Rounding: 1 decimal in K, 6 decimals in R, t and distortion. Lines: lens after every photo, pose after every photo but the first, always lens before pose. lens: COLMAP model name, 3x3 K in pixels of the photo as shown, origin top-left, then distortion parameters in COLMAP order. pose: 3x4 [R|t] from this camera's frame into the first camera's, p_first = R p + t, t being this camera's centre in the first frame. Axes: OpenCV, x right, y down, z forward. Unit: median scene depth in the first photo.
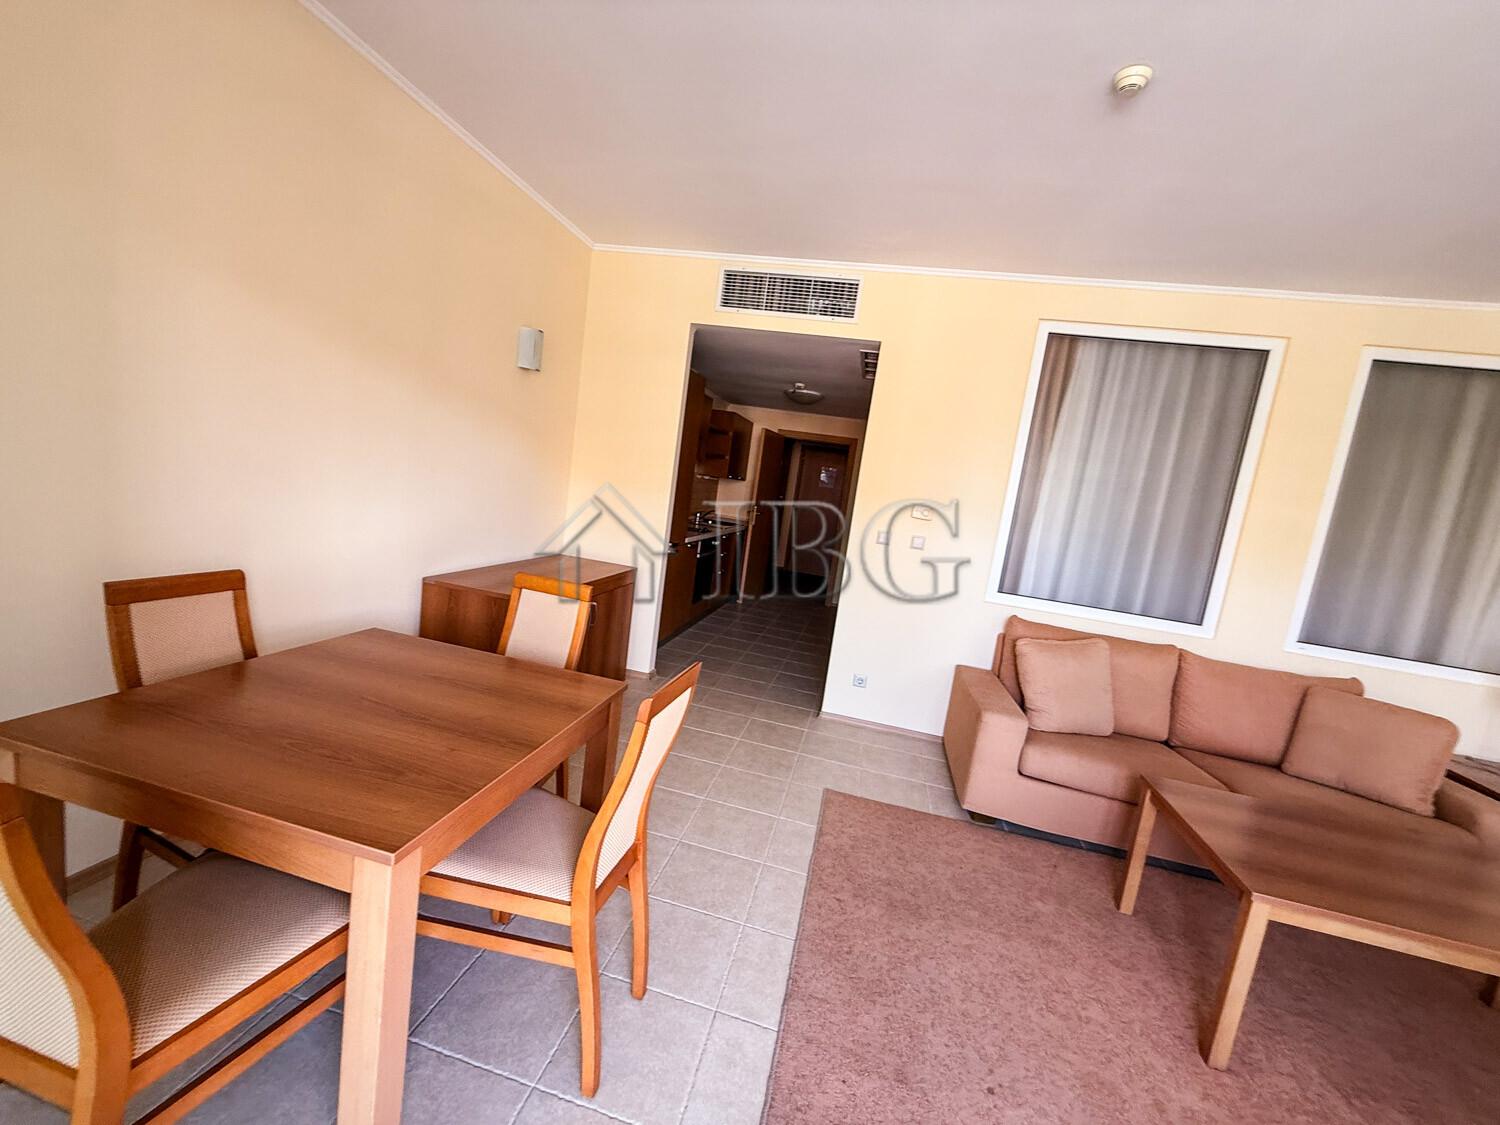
lens RADIAL K [[597.6, 0, 746.0], [0, 597.6, 561.7], [0, 0, 1]] dist [-0.000368, 0.000079]
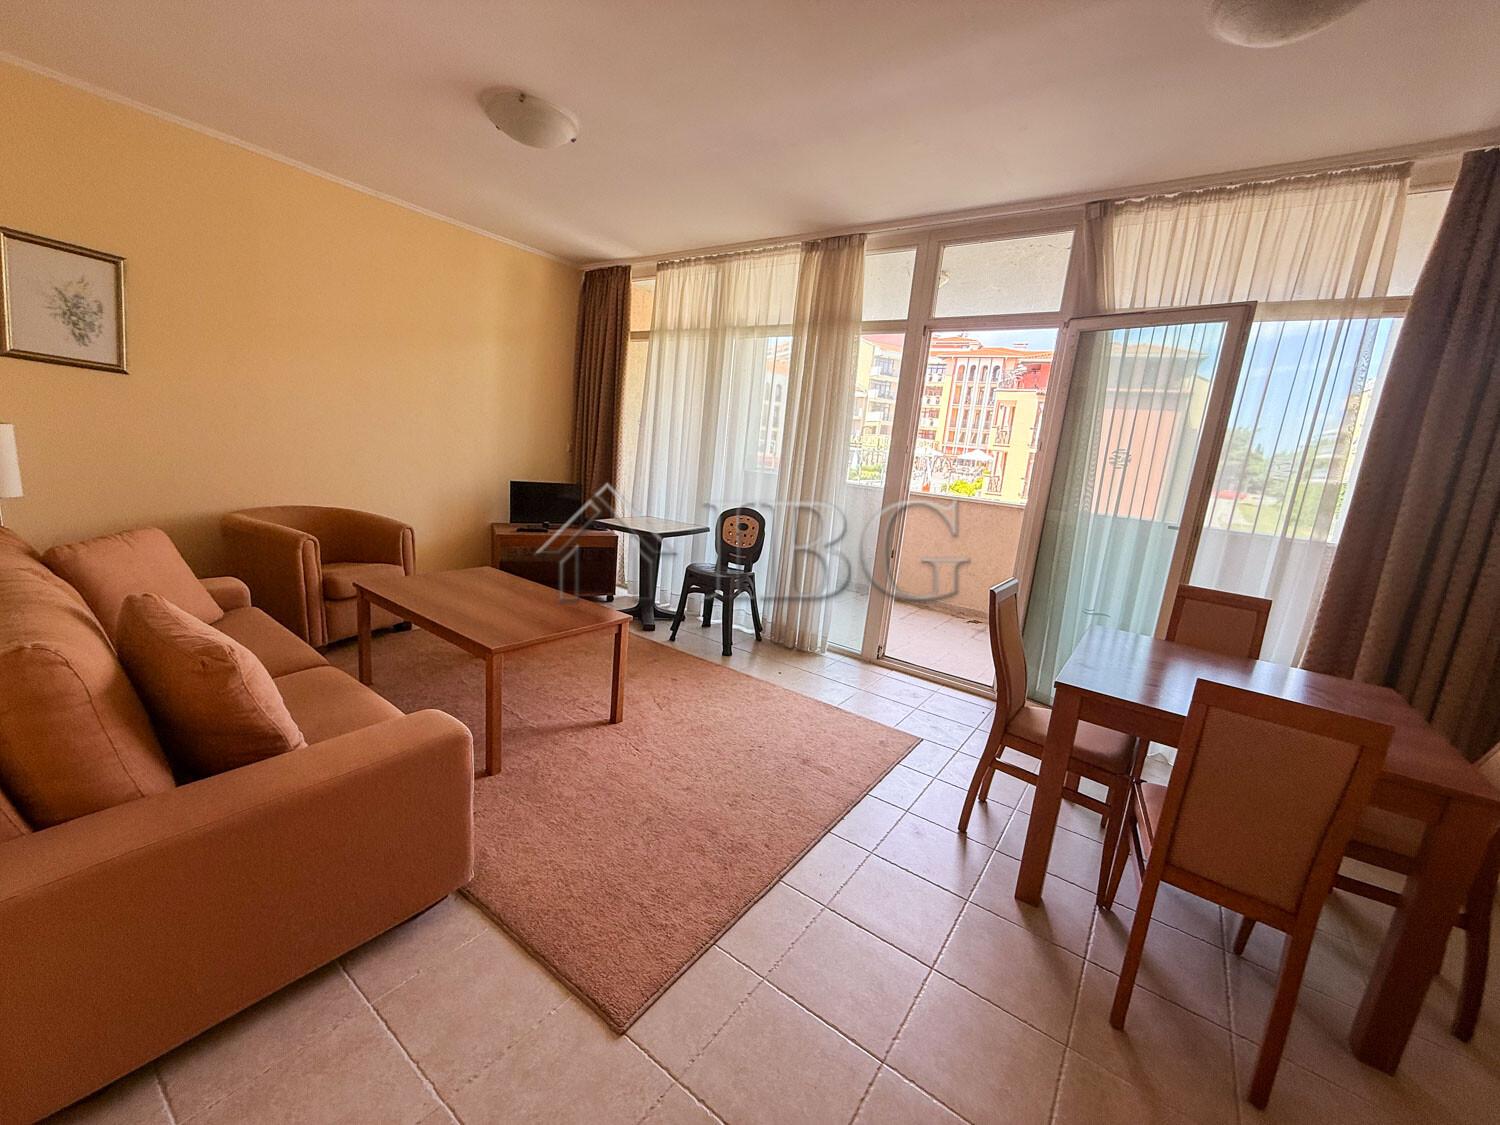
lens RADIAL K [[597.6, 0, 746.0], [0, 597.6, 561.7], [0, 0, 1]] dist [-0.000368, 0.000079]
pose [[-0.893292, -0.290415, 0.343058, -0.010863], [-0.161129, 0.919416, 0.358765, -0.160960], [-0.419604, 0.265205, -0.868101, 1.307826]]
